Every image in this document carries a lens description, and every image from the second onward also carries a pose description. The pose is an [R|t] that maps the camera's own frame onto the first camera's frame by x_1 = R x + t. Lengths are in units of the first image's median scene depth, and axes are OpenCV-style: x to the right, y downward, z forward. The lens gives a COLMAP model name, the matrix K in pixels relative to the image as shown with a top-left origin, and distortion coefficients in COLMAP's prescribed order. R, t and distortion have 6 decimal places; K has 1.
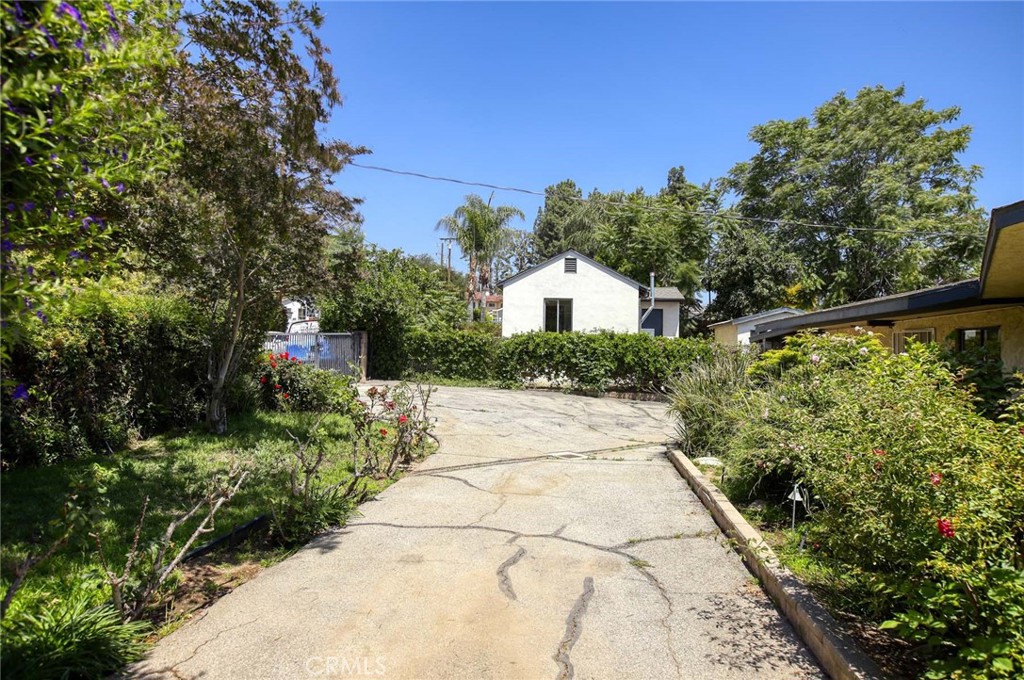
lens RADIAL K [[629.2, 0, 521.6], [0, 629.2, 346.0], [0, 0, 1]] dist [0.020199, 0.002847]
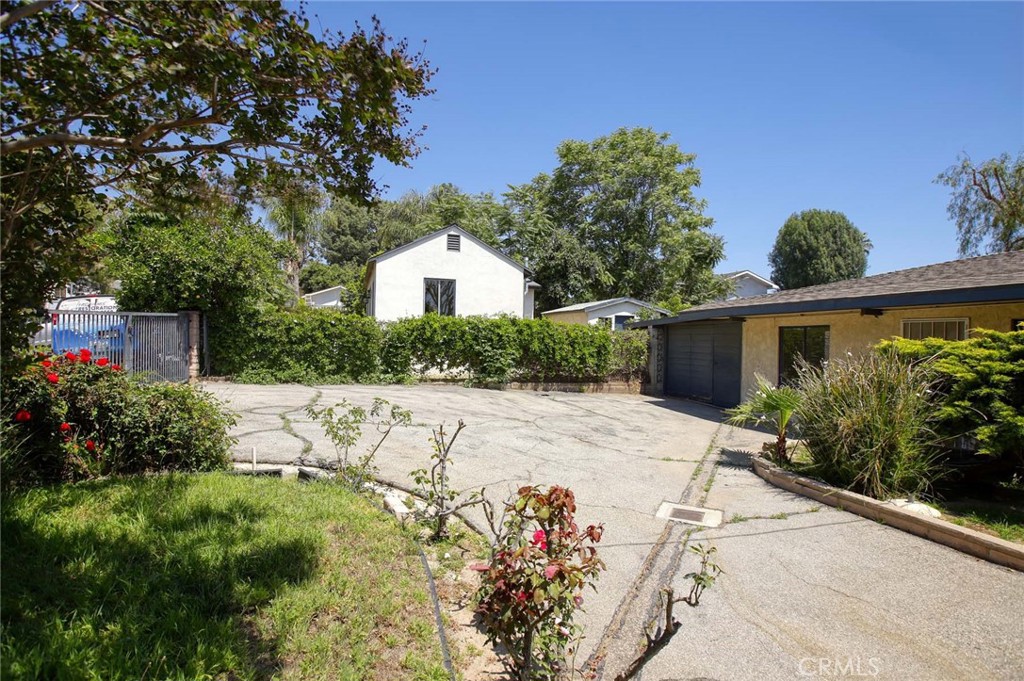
lens RADIAL K [[494.4, 0, 516.5], [0, 494.4, 347.0], [0, 0, 1]] dist [-0.019088, 0.003057]
pose [[0.912316, -0.011791, 0.409317, -0.134875], [-0.002676, 0.999392, 0.034753, -0.003191], [-0.409478, -0.032801, 0.911730, 0.317166]]
